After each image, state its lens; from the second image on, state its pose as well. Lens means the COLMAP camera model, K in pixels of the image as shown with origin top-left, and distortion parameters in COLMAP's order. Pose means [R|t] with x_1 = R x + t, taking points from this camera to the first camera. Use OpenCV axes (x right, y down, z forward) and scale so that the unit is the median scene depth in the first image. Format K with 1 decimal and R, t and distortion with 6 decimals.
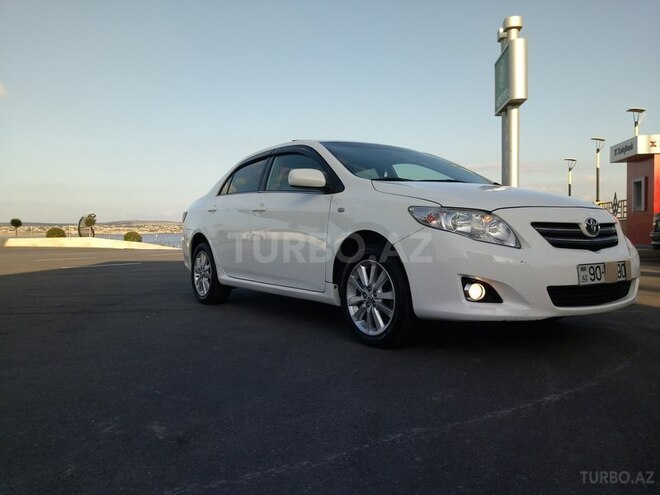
lens RADIAL K [[566.4, 0, 329.7], [0, 566.4, 246.2], [0, 0, 1]] dist [0.010480, -0.003507]
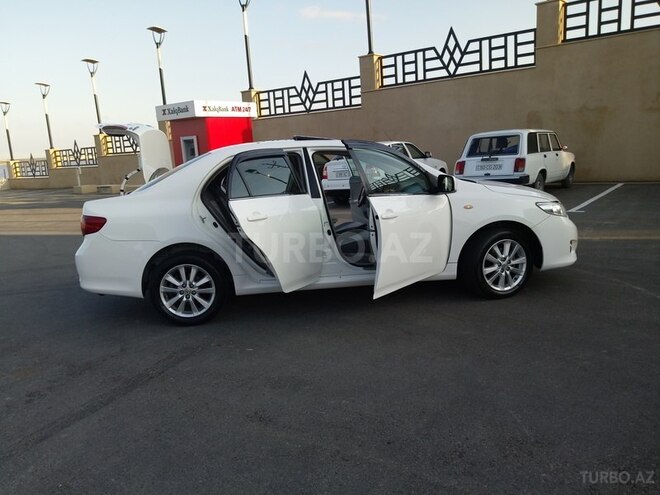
lens RADIAL K [[566.4, 0, 329.4], [0, 566.4, 247.9], [0, 0, 1]] dist [0.010480, -0.003507]
pose [[0.542829, -0.159305, 0.824596, -0.311608], [0.071043, 0.987036, 0.143919, -0.044623], [-0.836833, -0.019541, 0.547109, 0.130629]]
